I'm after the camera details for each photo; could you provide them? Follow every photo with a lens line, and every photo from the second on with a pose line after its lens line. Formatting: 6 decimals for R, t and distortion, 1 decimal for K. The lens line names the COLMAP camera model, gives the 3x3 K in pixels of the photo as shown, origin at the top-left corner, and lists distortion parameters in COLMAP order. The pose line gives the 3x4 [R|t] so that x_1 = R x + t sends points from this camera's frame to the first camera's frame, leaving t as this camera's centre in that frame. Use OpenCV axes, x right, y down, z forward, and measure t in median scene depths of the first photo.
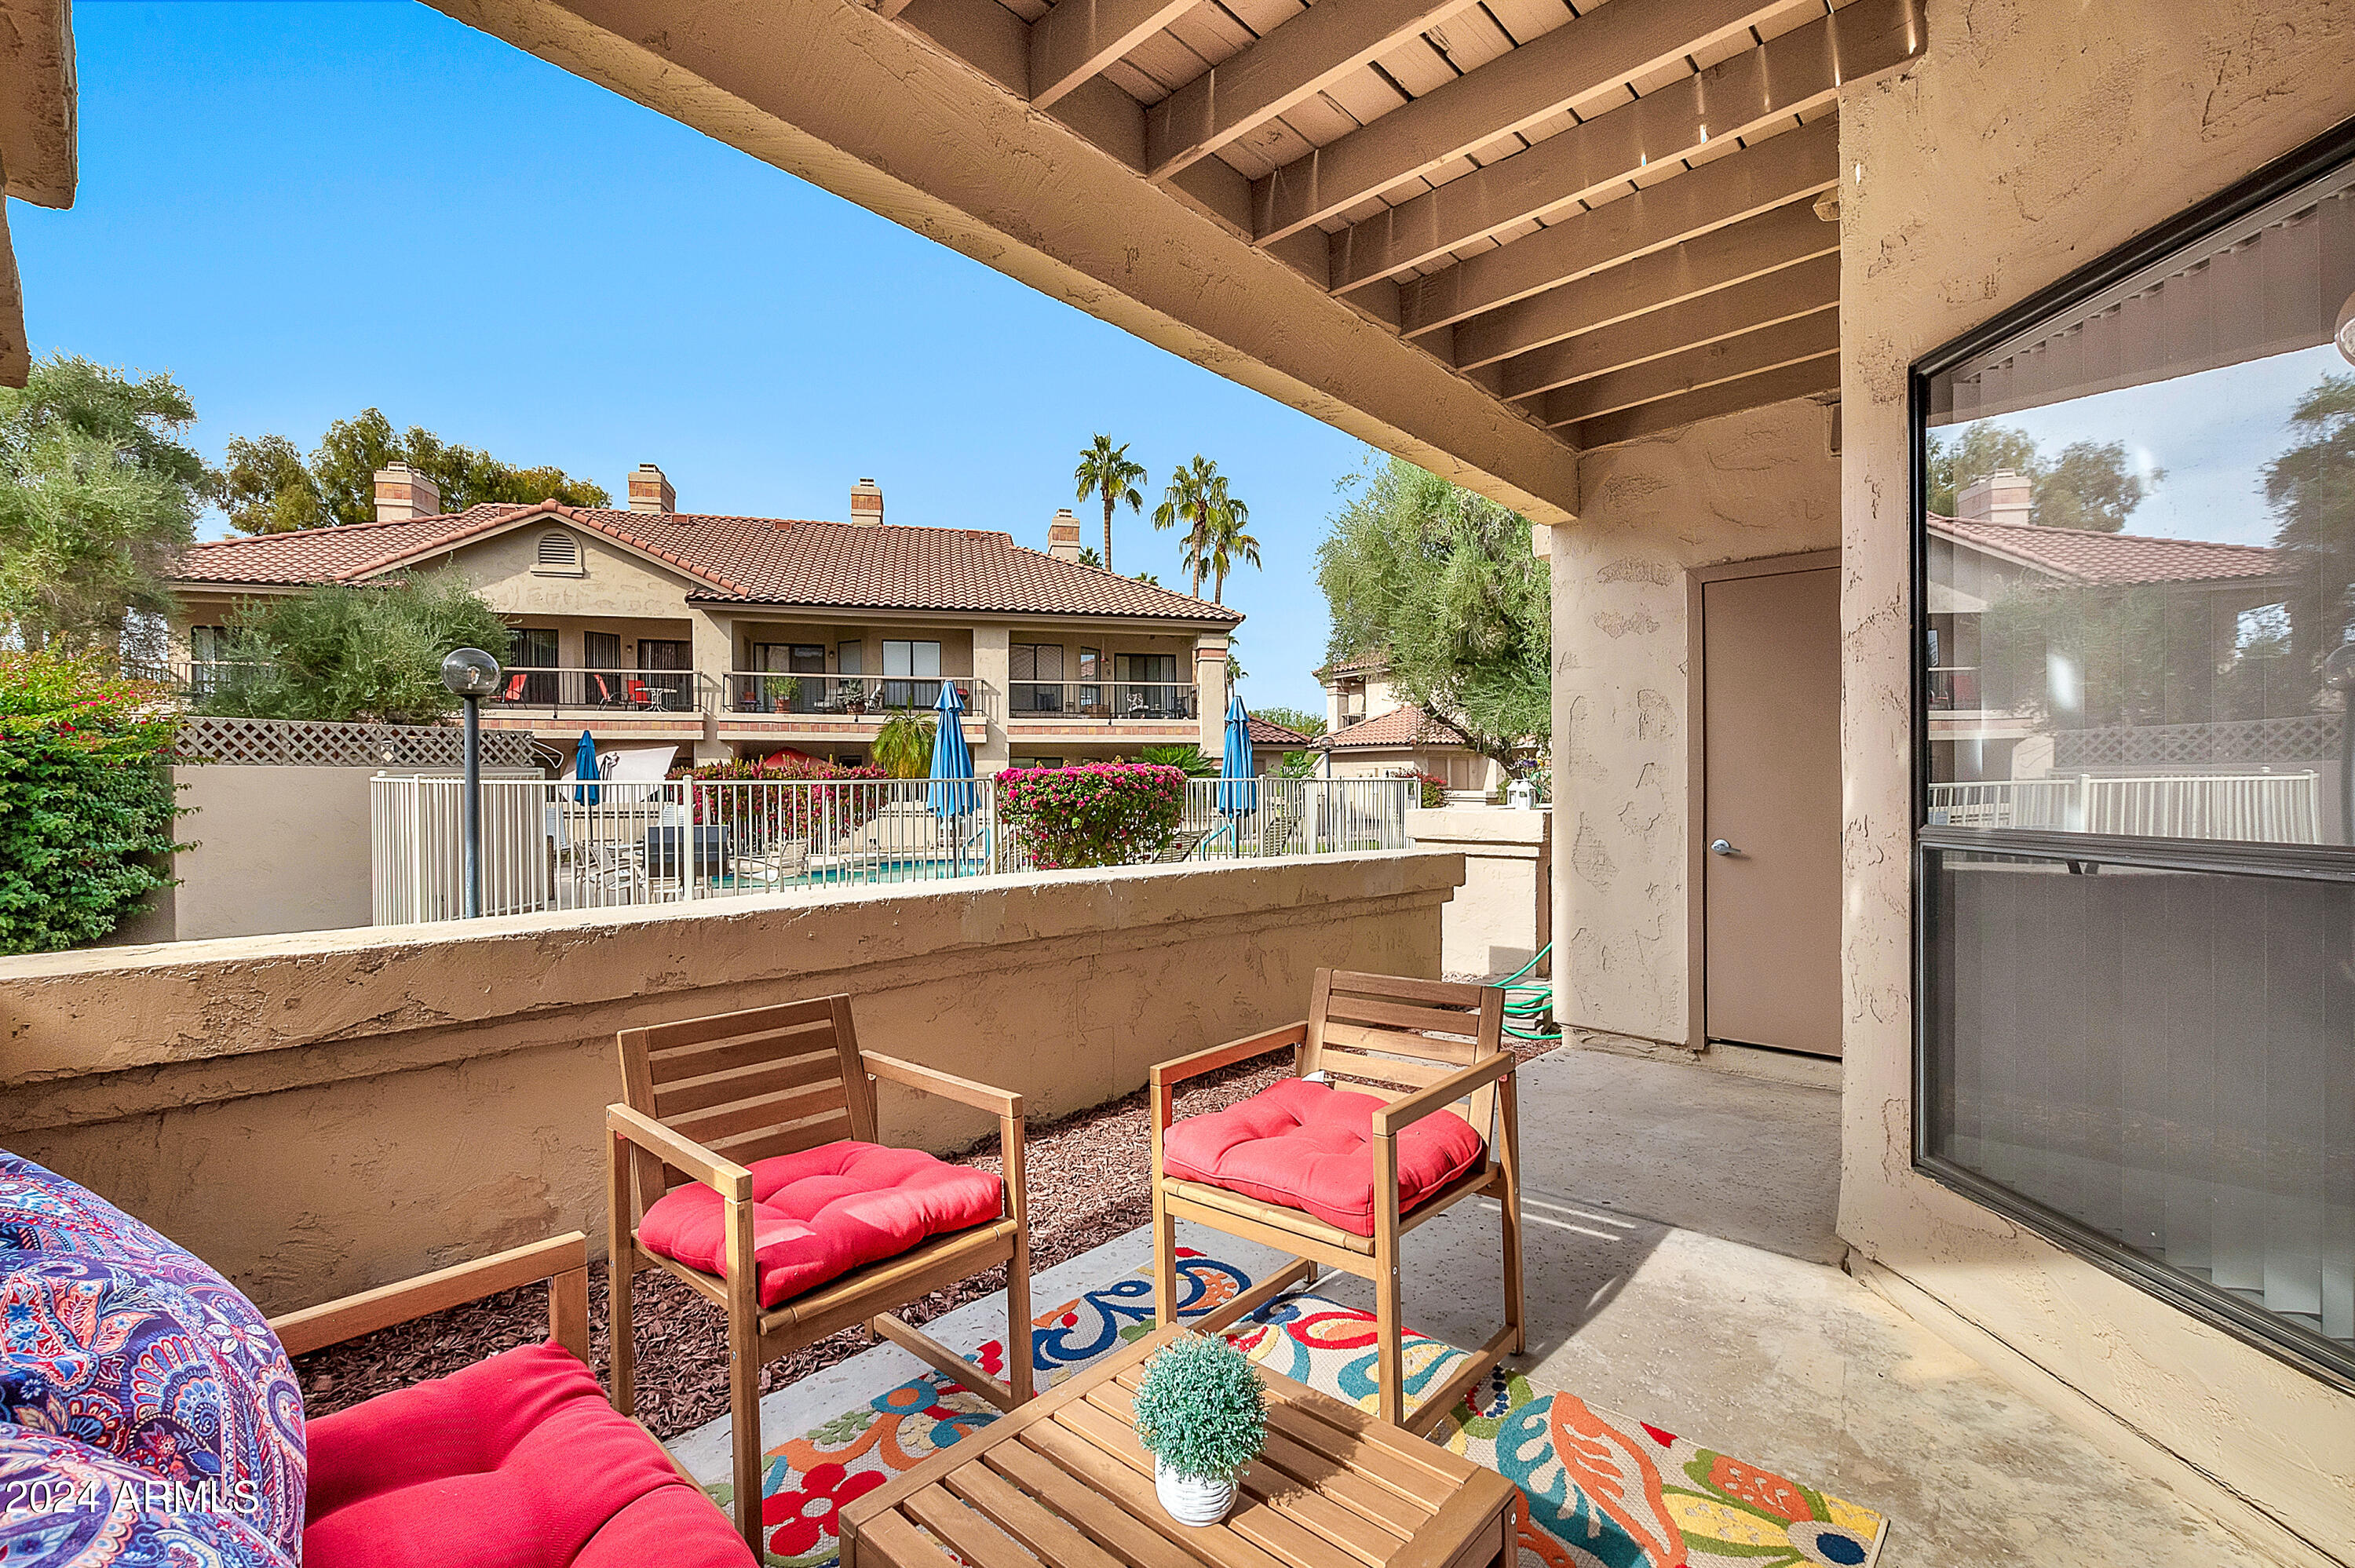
lens RADIAL K [[1032.9, 0, 1182.5], [0, 1032.9, 792.5], [0, 0, 1]] dist [-0.000635, -0.000047]
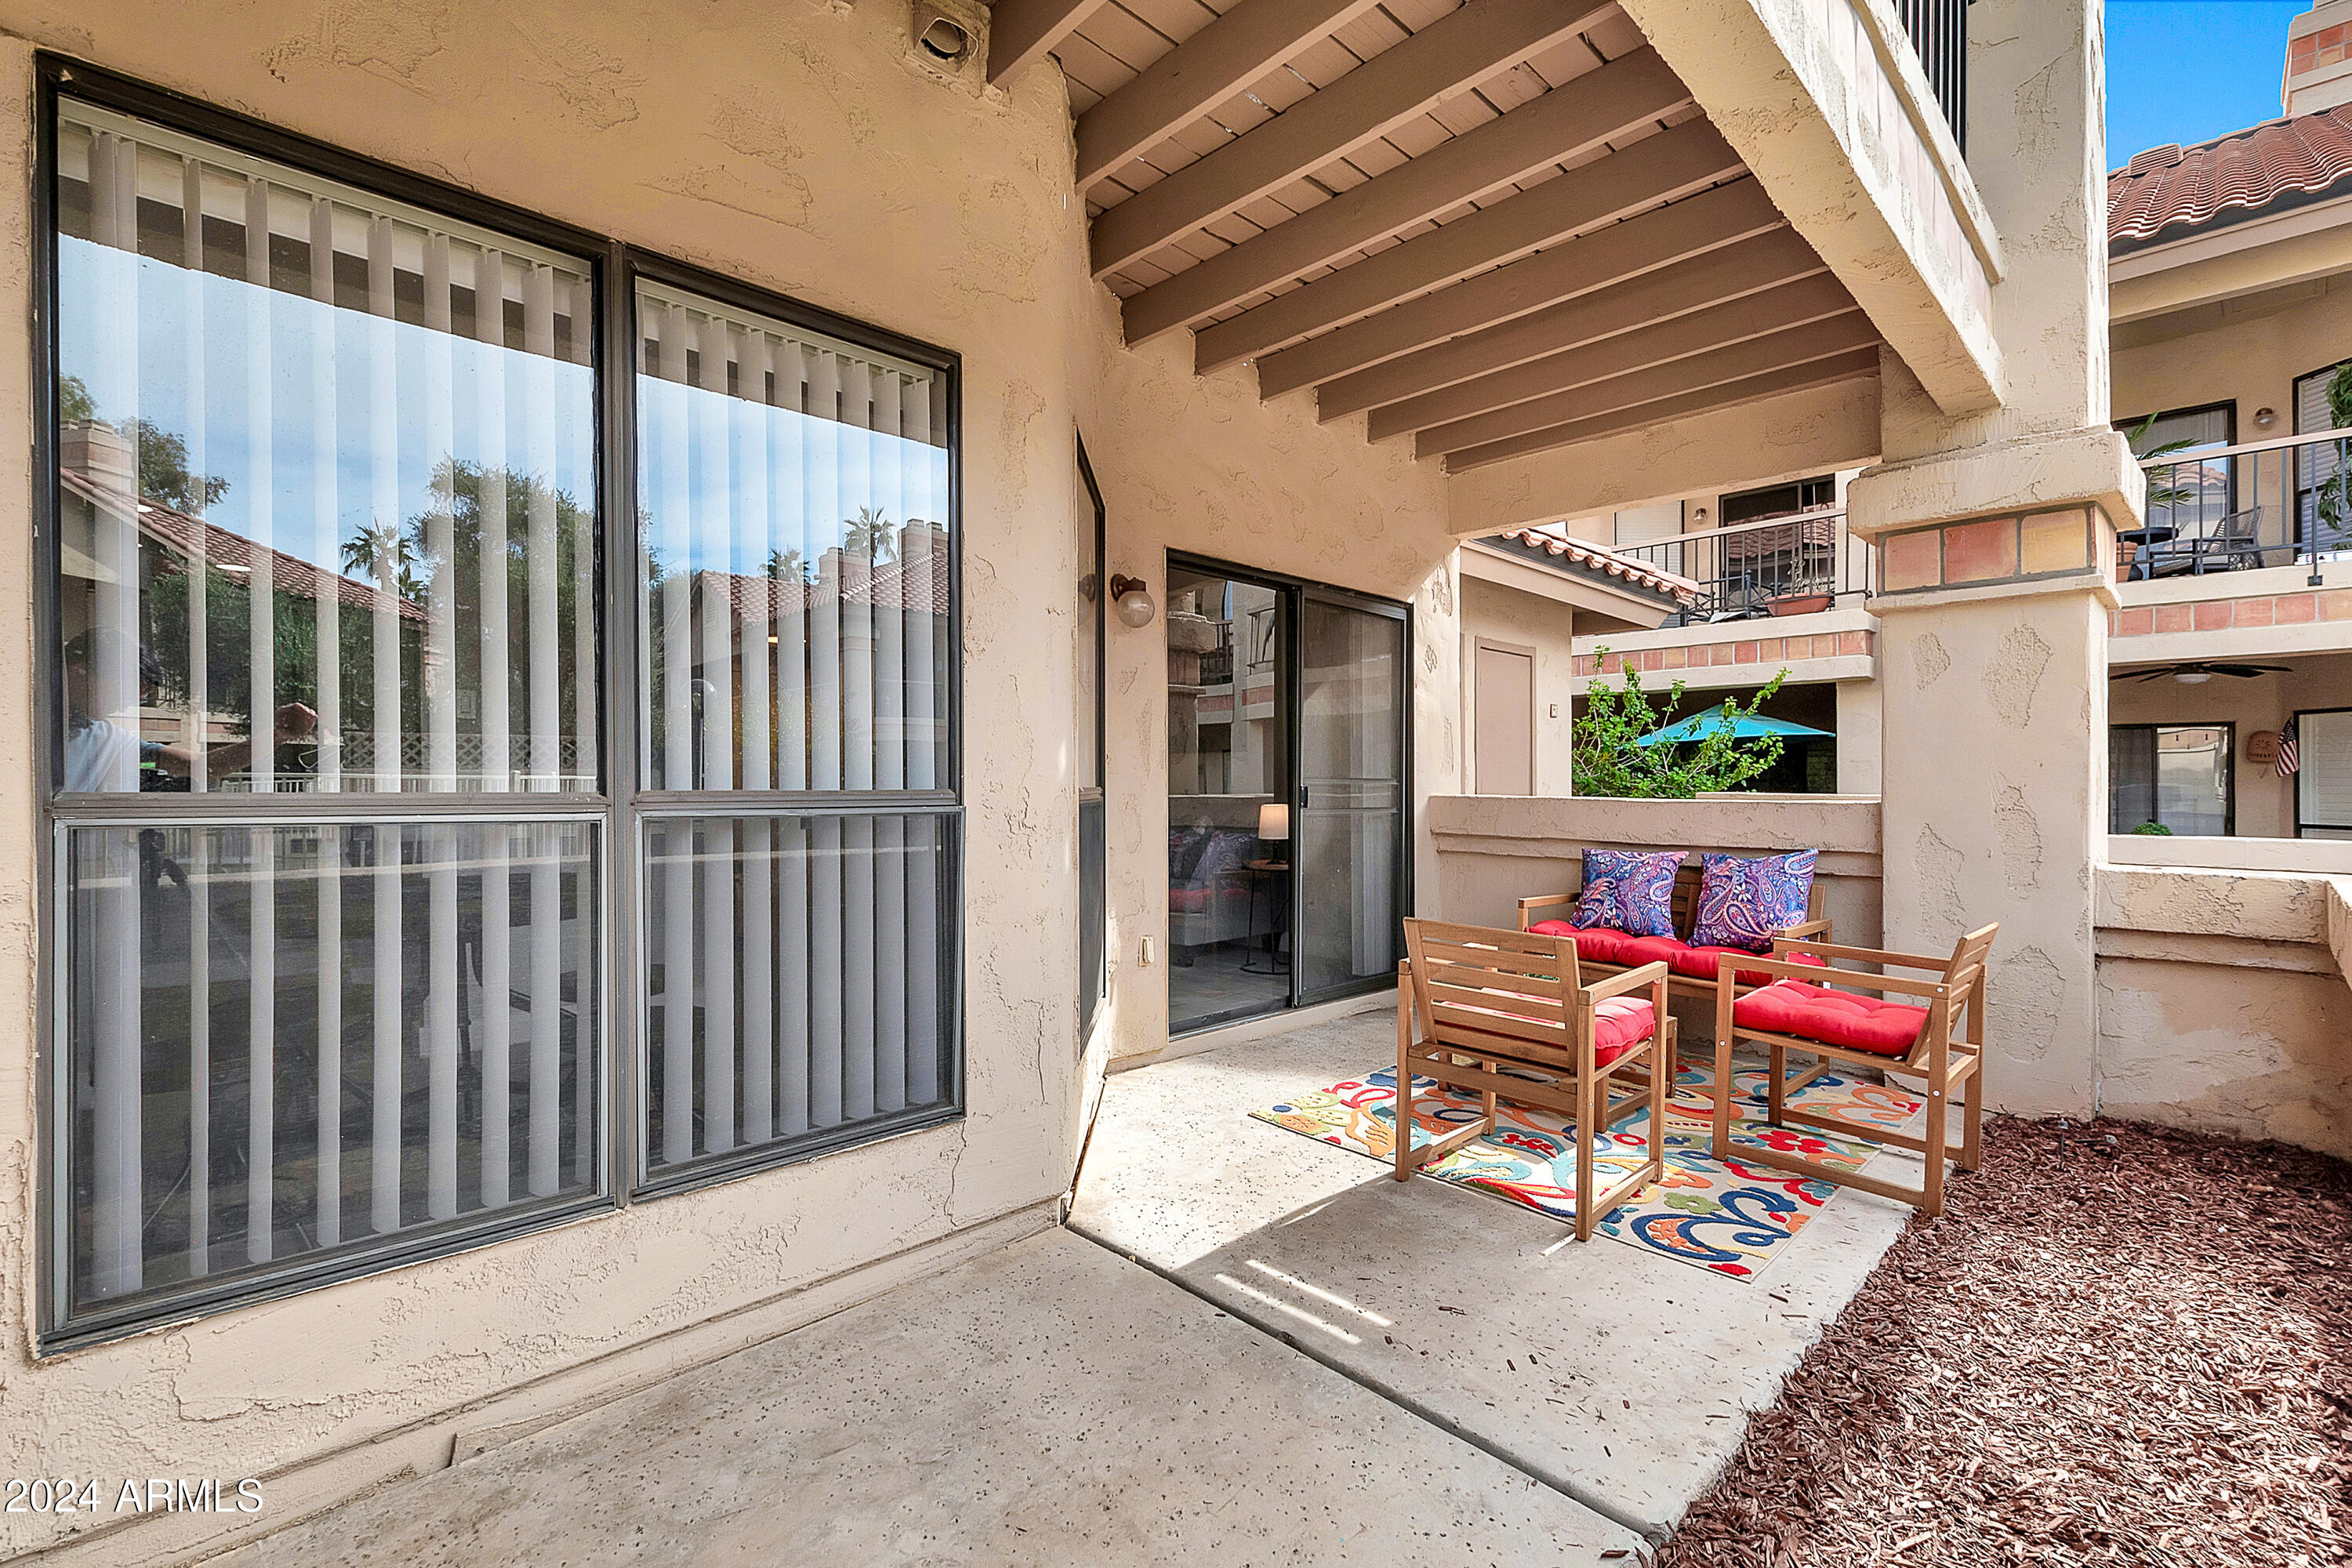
lens RADIAL K [[1031.7, 0, 1171.7], [0, 1031.7, 786.7], [0, 0, 1]] dist [-0.000635, -0.000047]
pose [[-0.998307, 0.006164, 0.057841, 0.480204], [0.006423, 0.999970, 0.004289, 0.013535], [-0.057813, 0.004653, -0.998317, 2.096946]]
